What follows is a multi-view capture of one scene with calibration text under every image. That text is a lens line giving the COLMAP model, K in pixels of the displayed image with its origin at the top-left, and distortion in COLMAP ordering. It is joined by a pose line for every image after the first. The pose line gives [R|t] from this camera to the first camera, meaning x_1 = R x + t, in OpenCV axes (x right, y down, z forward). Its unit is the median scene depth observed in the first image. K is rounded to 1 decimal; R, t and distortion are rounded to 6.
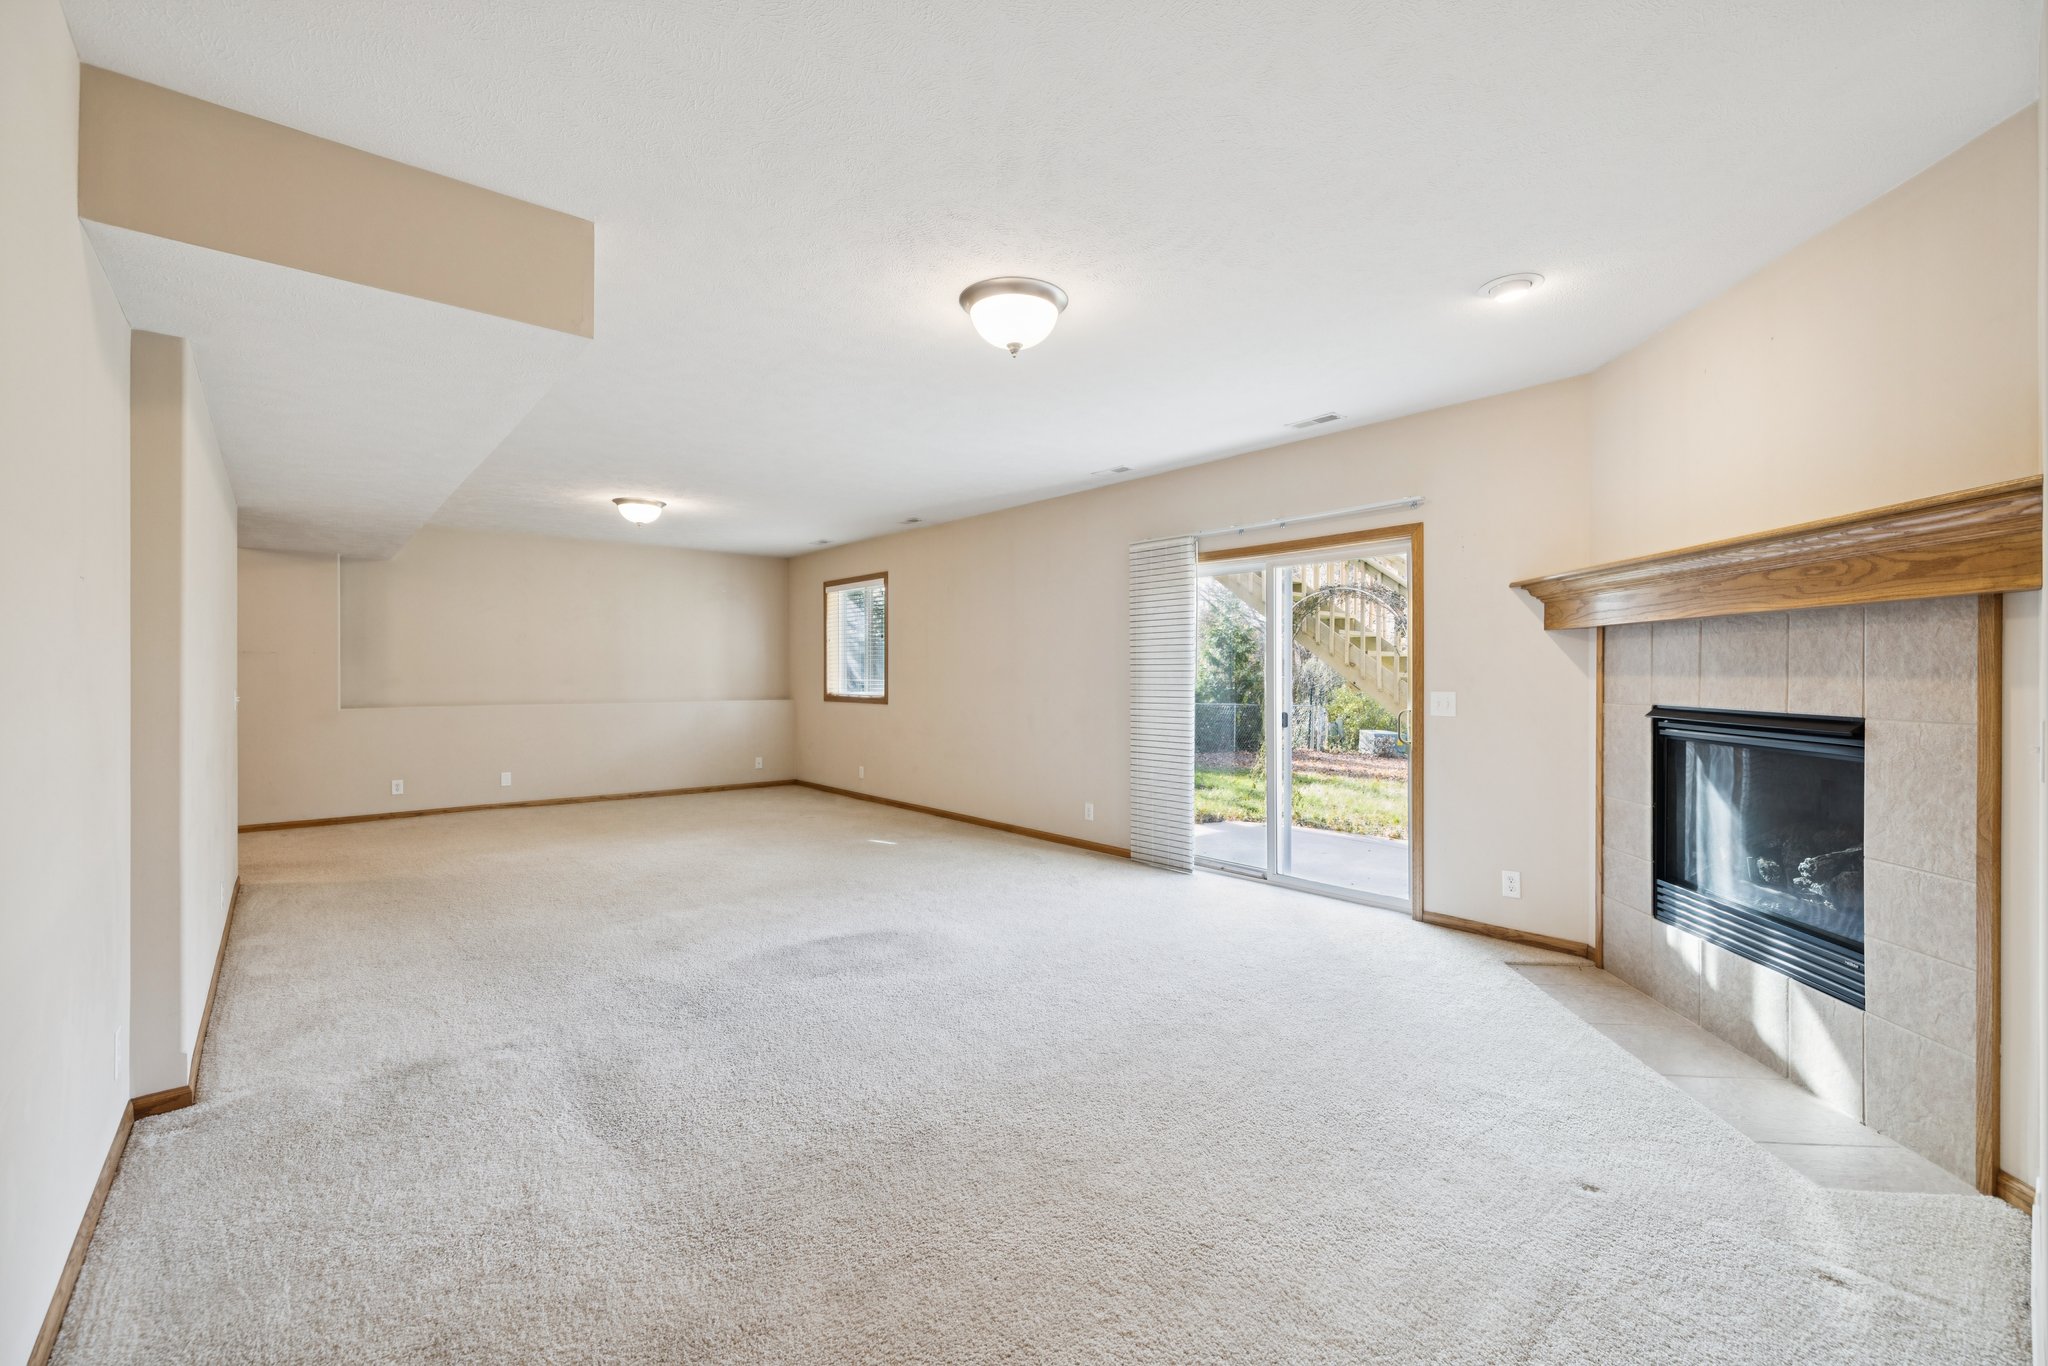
lens RADIAL K [[859.8, 0, 1025.5], [0, 859.8, 682.8], [0, 0, 1]] dist [-0.003137, 0.000013]
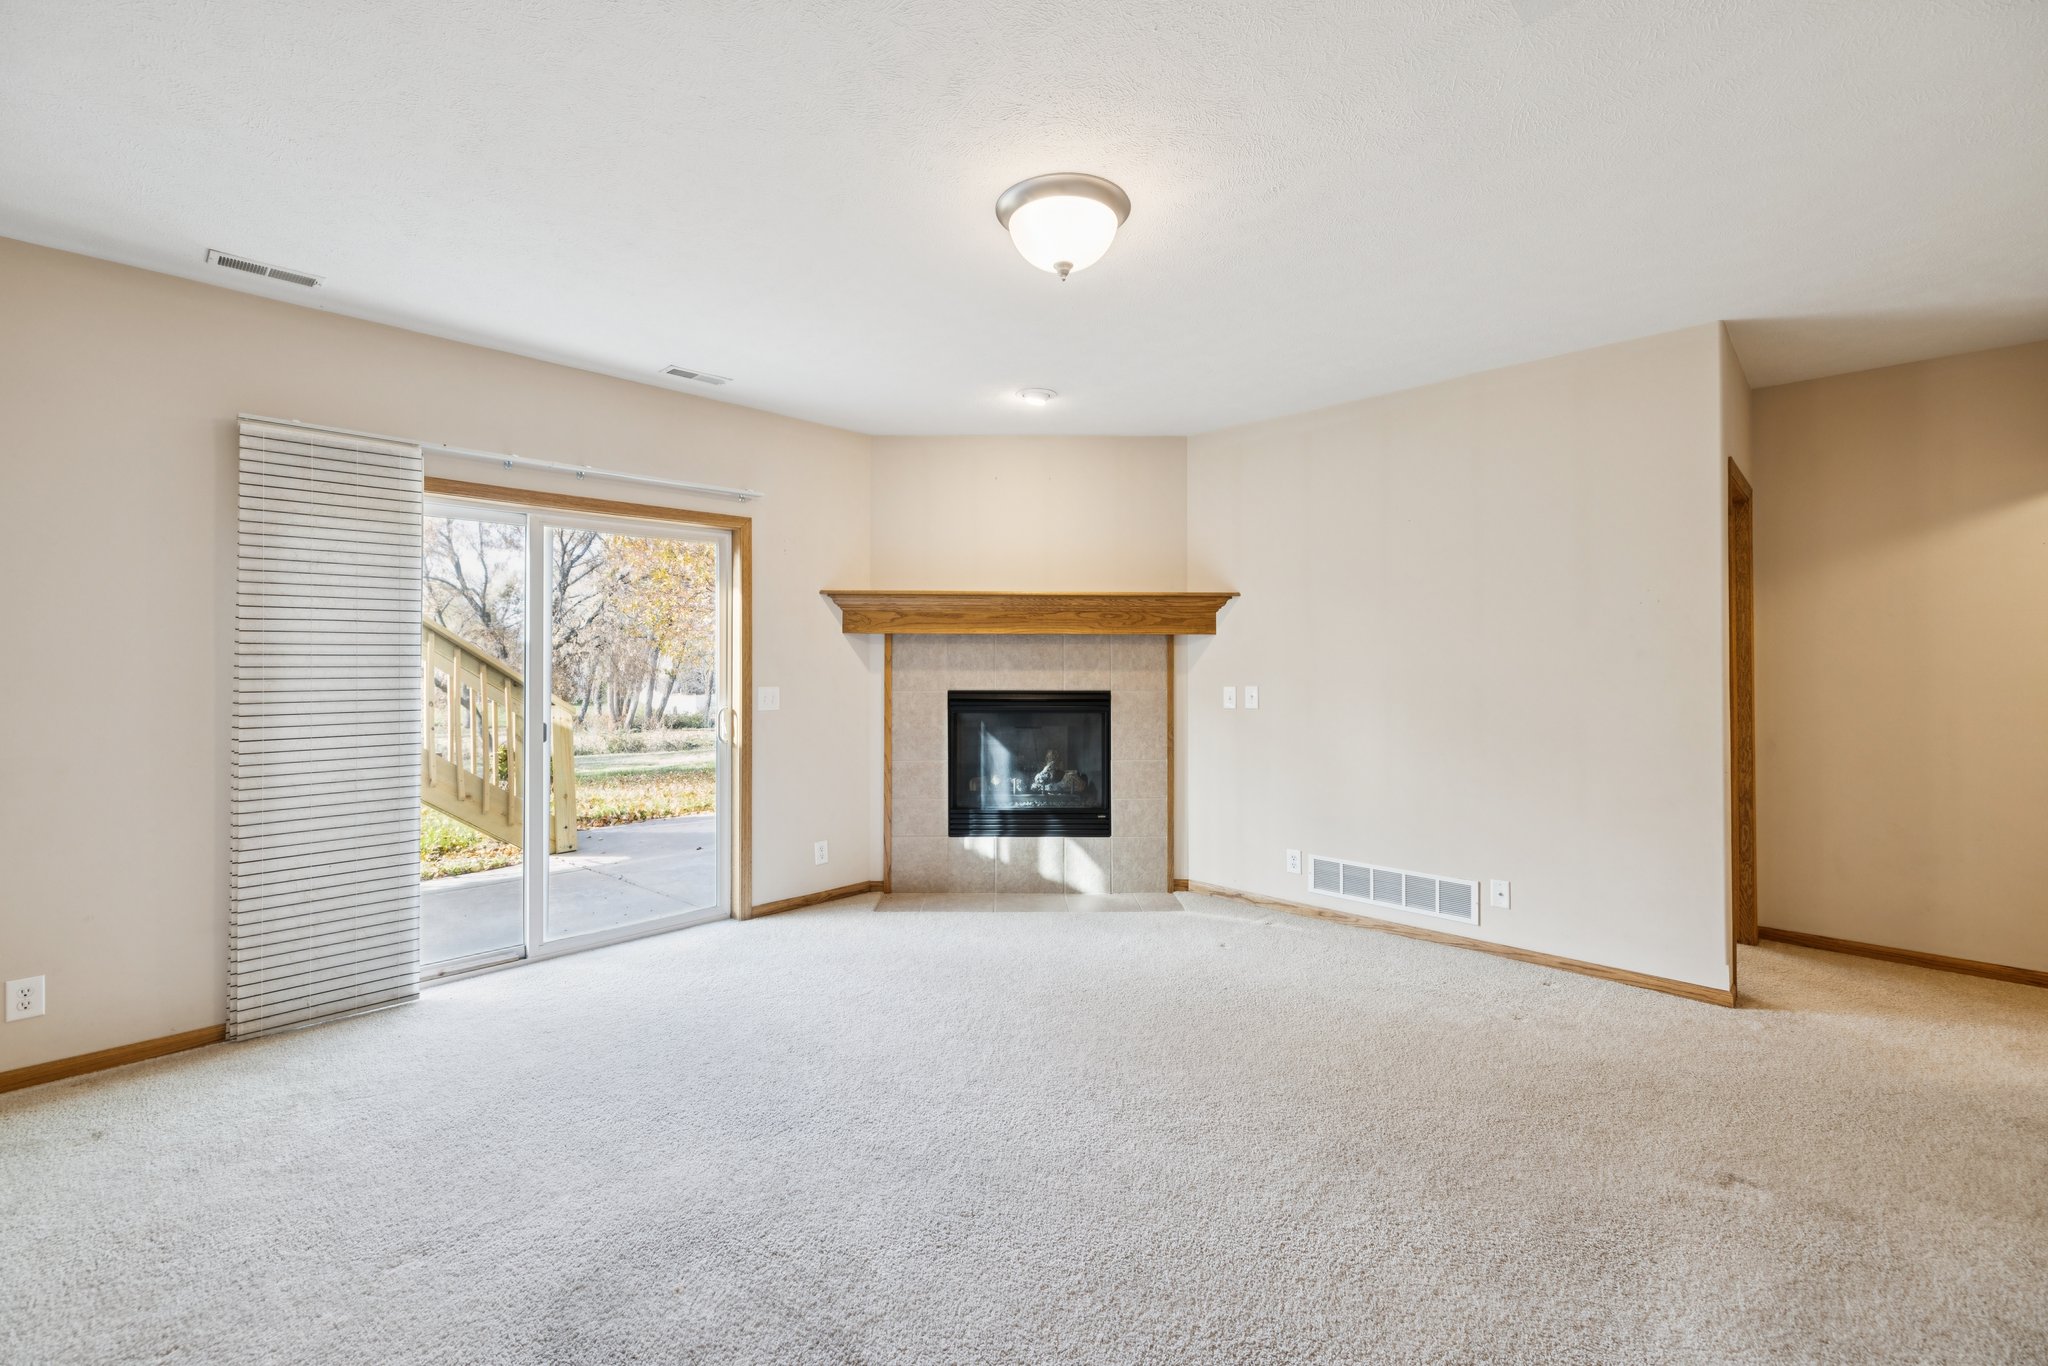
lens RADIAL K [[859.8, 0, 1025.3], [0, 859.8, 663.4], [0, 0, 1]] dist [-0.003137, 0.000013]
pose [[-0.097042, 0.002187, 0.995278, -0.806690], [0.011548, 0.999933, -0.001071, -0.018213], [-0.995213, 0.011389, -0.097061, 1.119232]]
